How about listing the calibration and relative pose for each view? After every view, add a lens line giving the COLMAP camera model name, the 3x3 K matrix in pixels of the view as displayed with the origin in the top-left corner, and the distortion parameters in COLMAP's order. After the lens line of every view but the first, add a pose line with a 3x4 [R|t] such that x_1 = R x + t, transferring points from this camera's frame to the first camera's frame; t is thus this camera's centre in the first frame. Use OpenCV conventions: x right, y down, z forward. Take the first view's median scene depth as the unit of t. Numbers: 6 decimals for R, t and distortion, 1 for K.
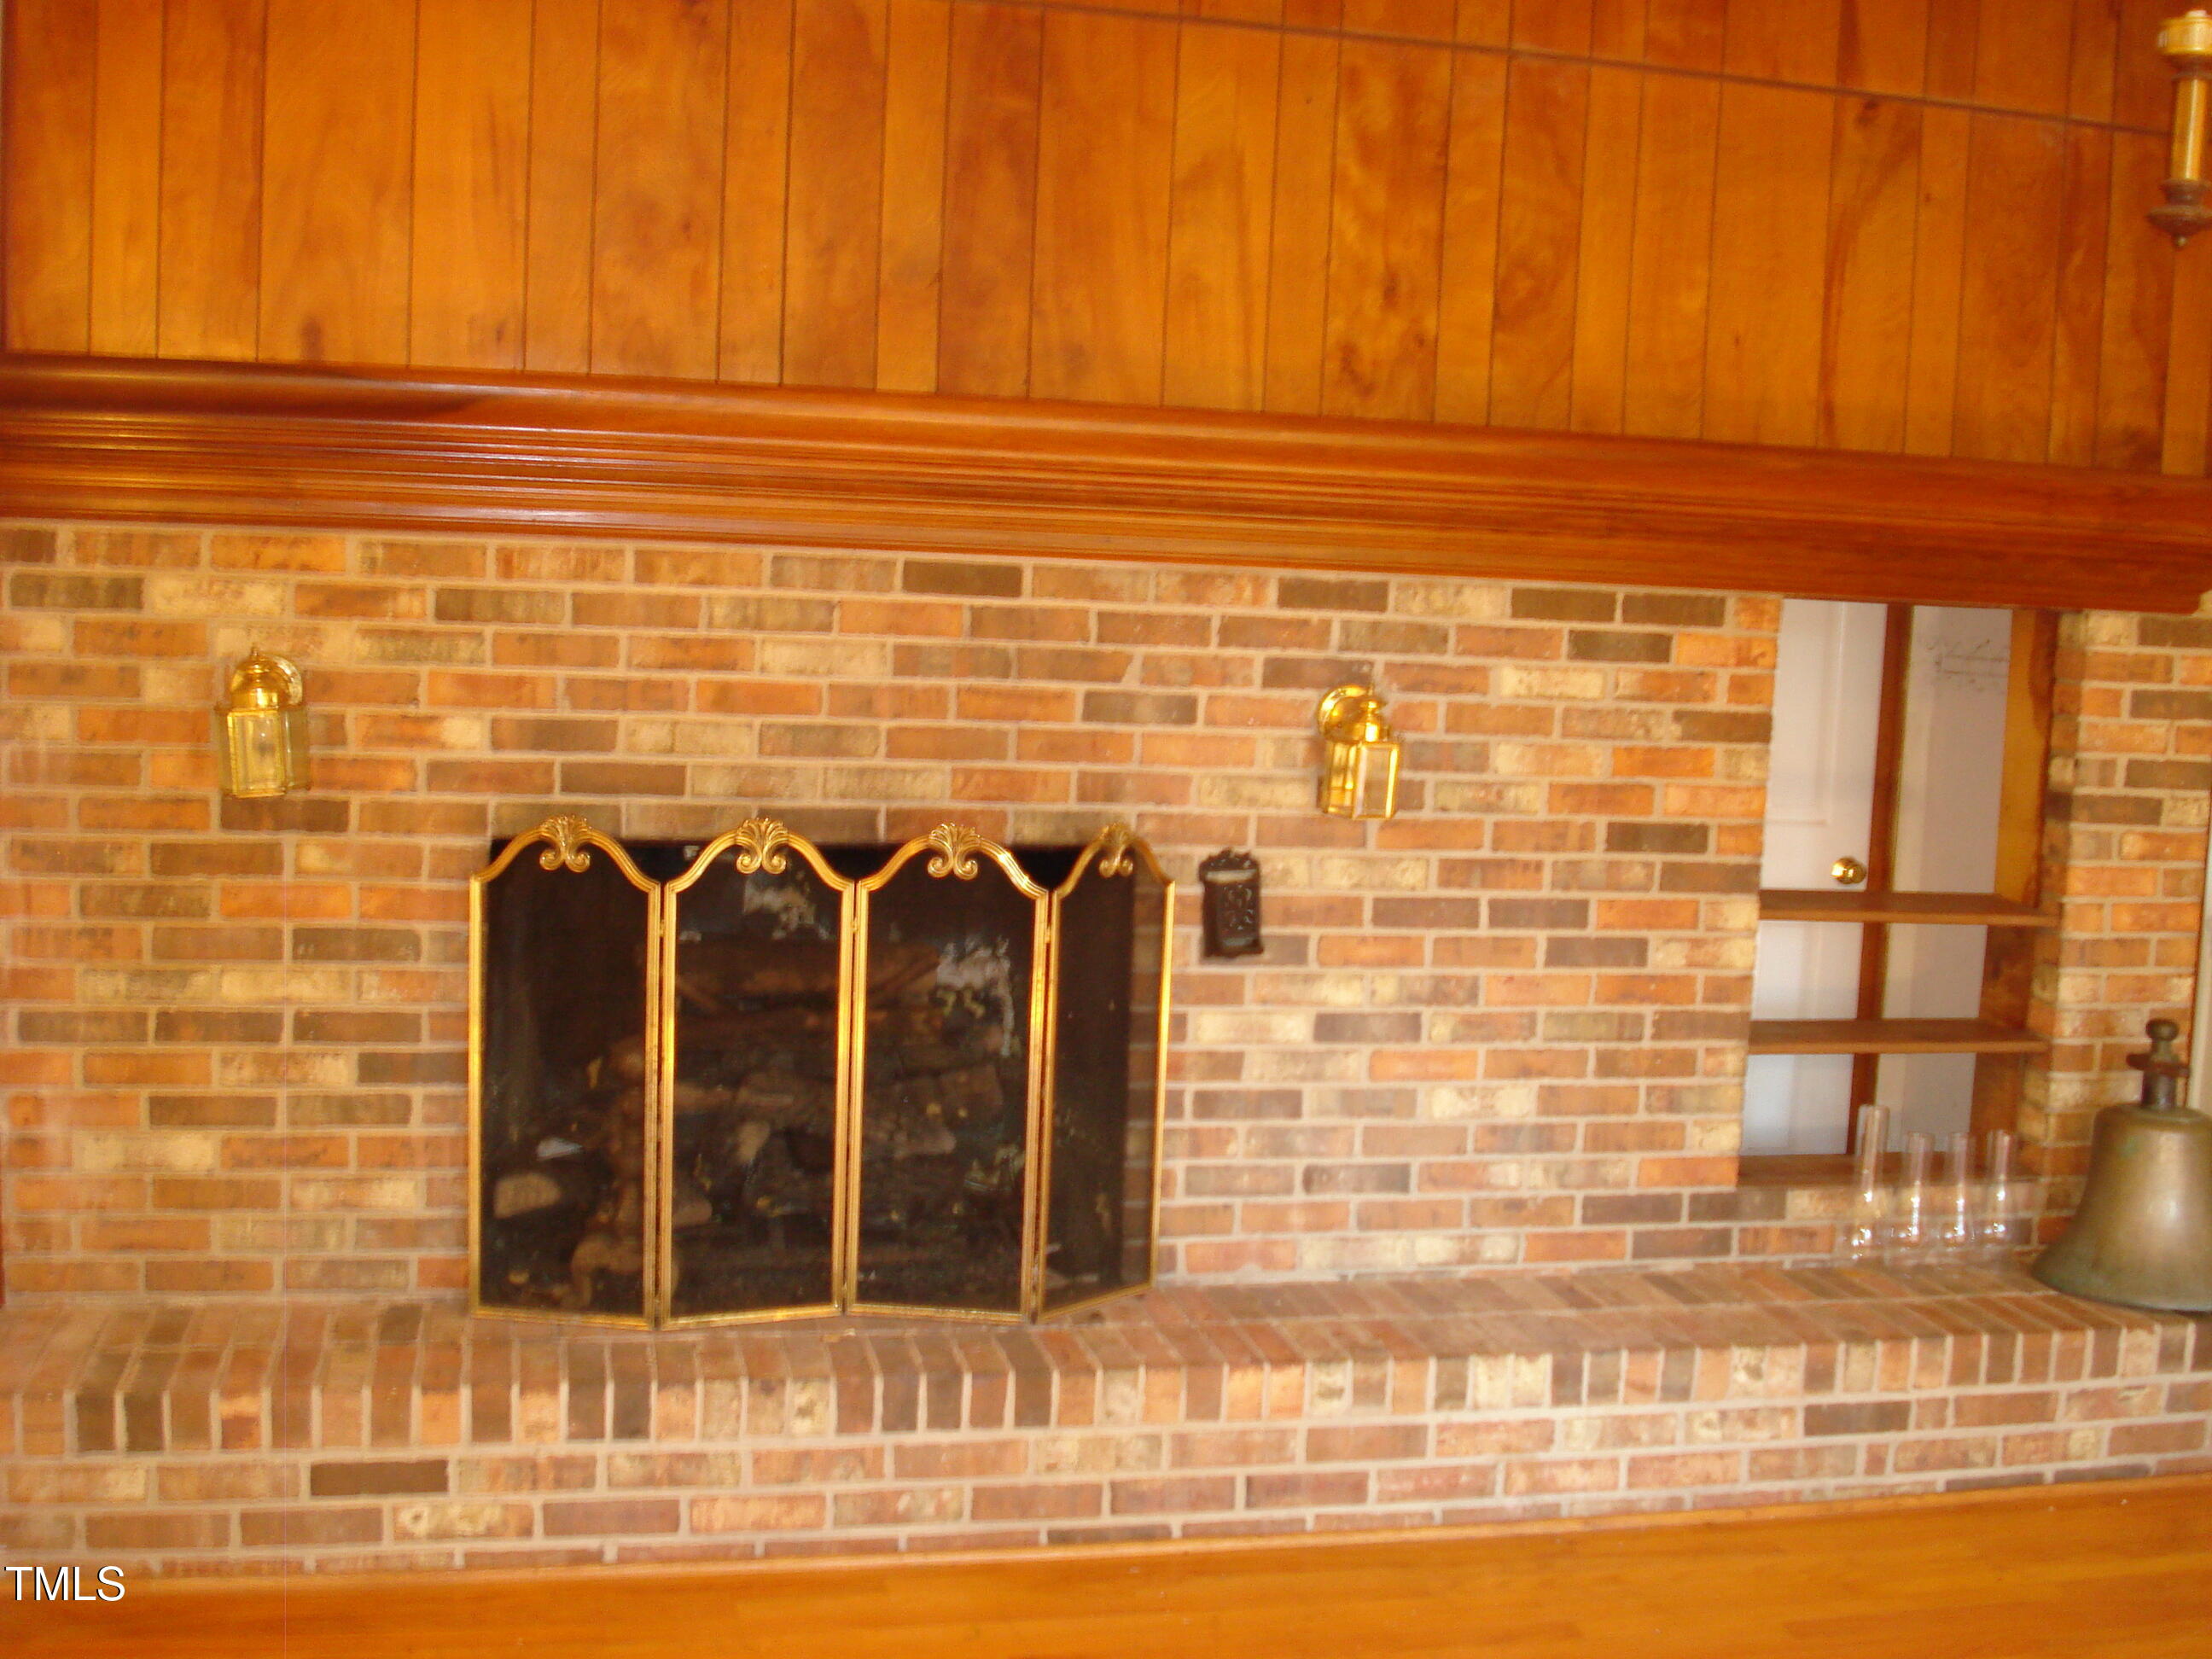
lens RADIAL K [[2492.5, 0, 1118.6], [0, 2492.5, 840.0], [0, 0, 1]] dist [-0.066839, -0.119664]
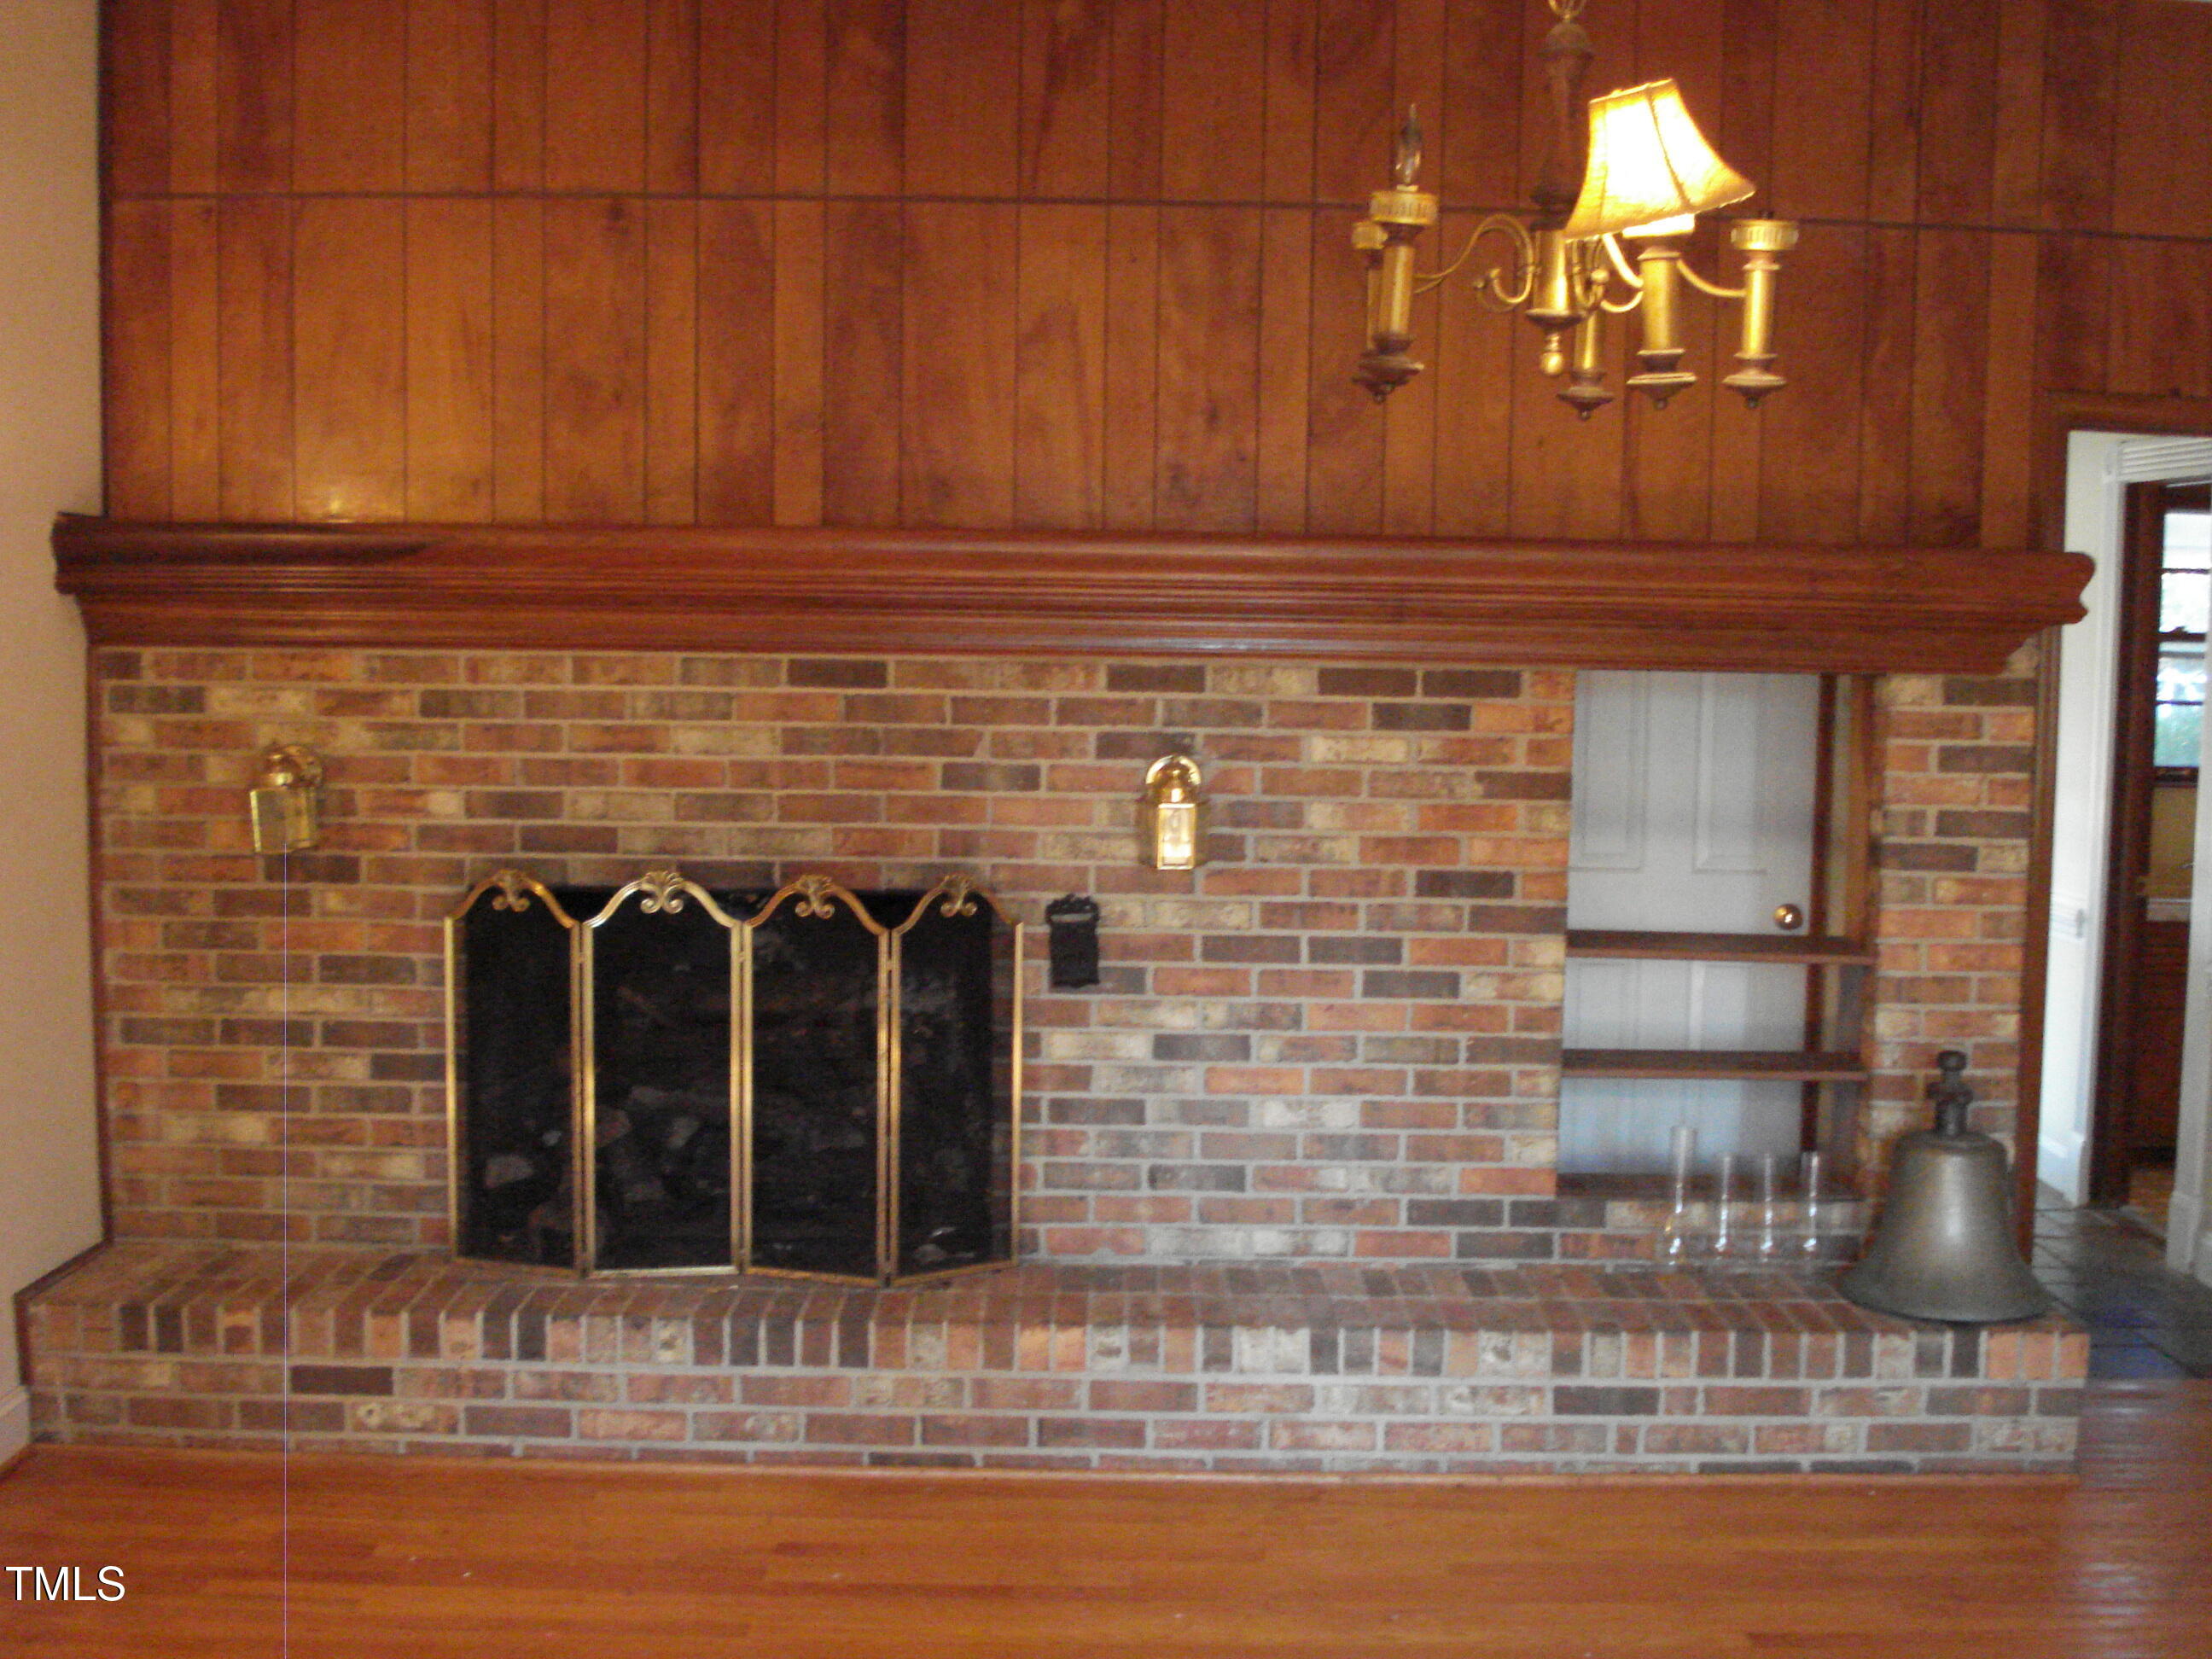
lens RADIAL K [[2492.5, 0, 1118.6], [0, 2492.5, 840.0], [0, 0, 1]] dist [-0.066839, -0.119664]
pose [[0.974663, -0.006870, -0.223572, 0.343665], [0.001892, 0.999746, -0.022469, 0.004499], [0.223669, 0.021477, 0.974428, -0.156329]]
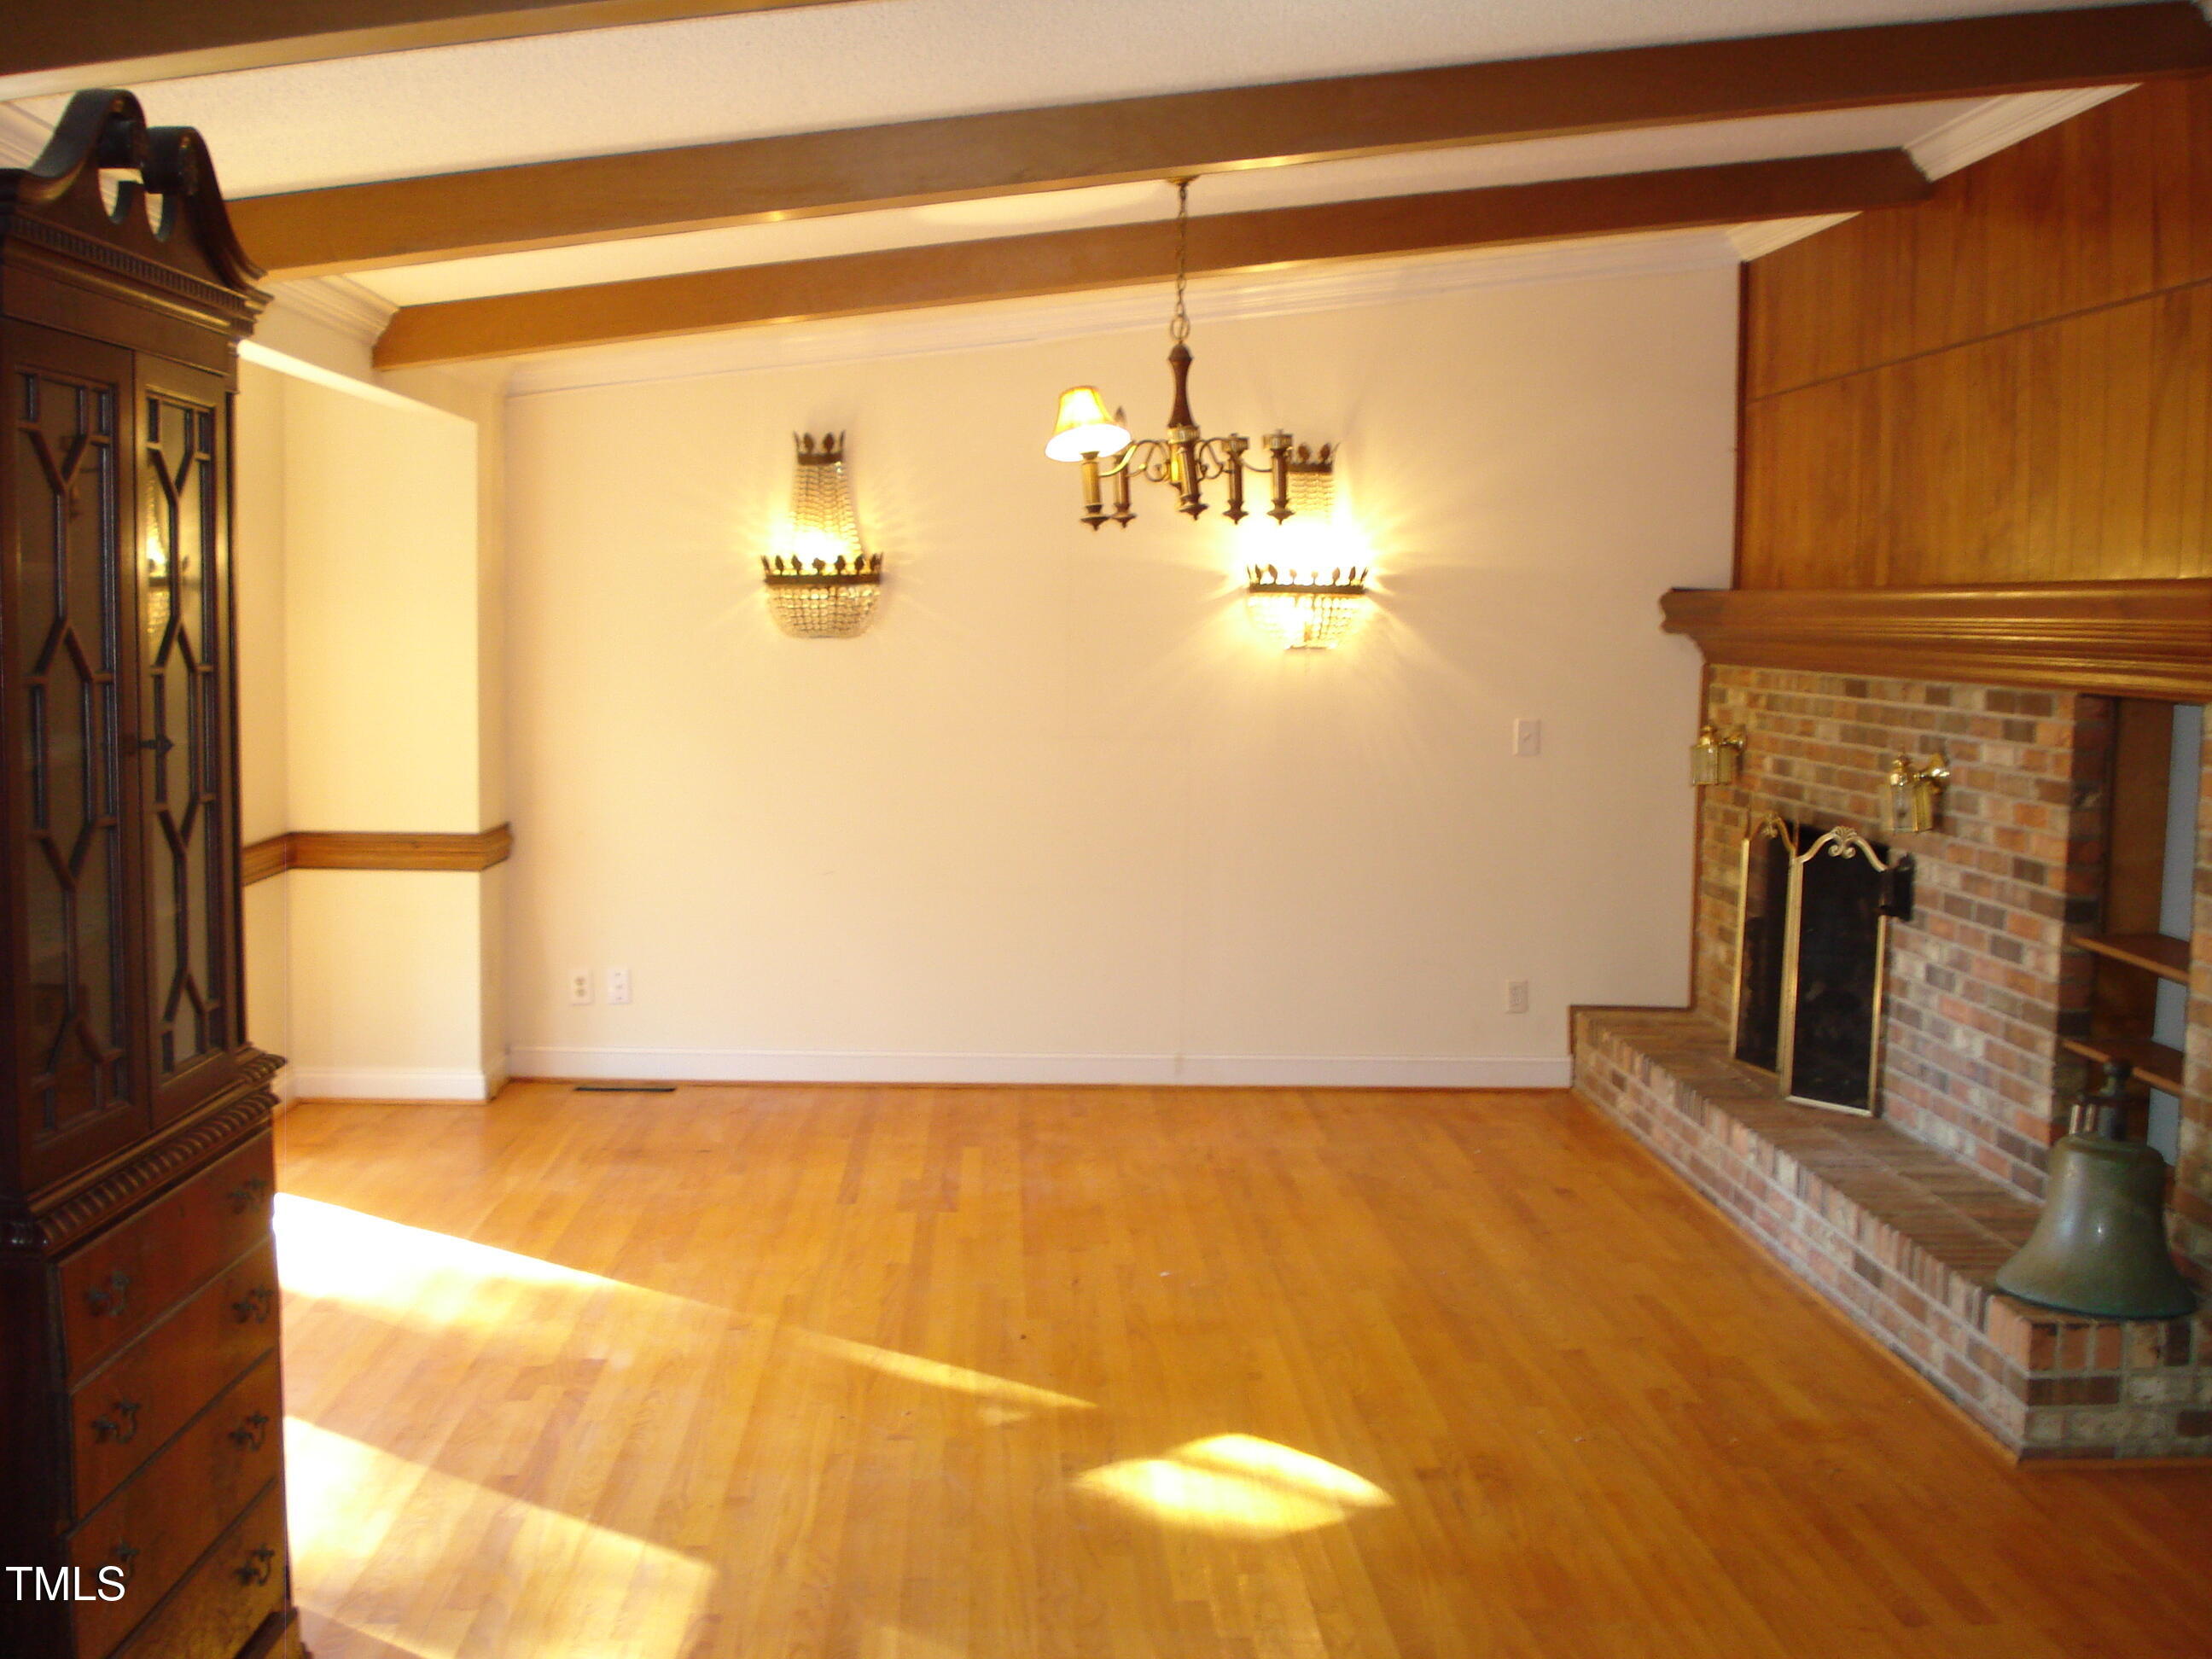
lens RADIAL K [[2492.5, 0, 1118.6], [0, 2492.5, 840.0], [0, 0, 1]] dist [-0.066839, -0.119664]
pose [[-0.180620, 0.042139, -0.982650, 1.776728], [-0.135783, 0.988447, 0.067346, -0.044775], [0.974135, 0.145591, -0.172811, 0.806052]]
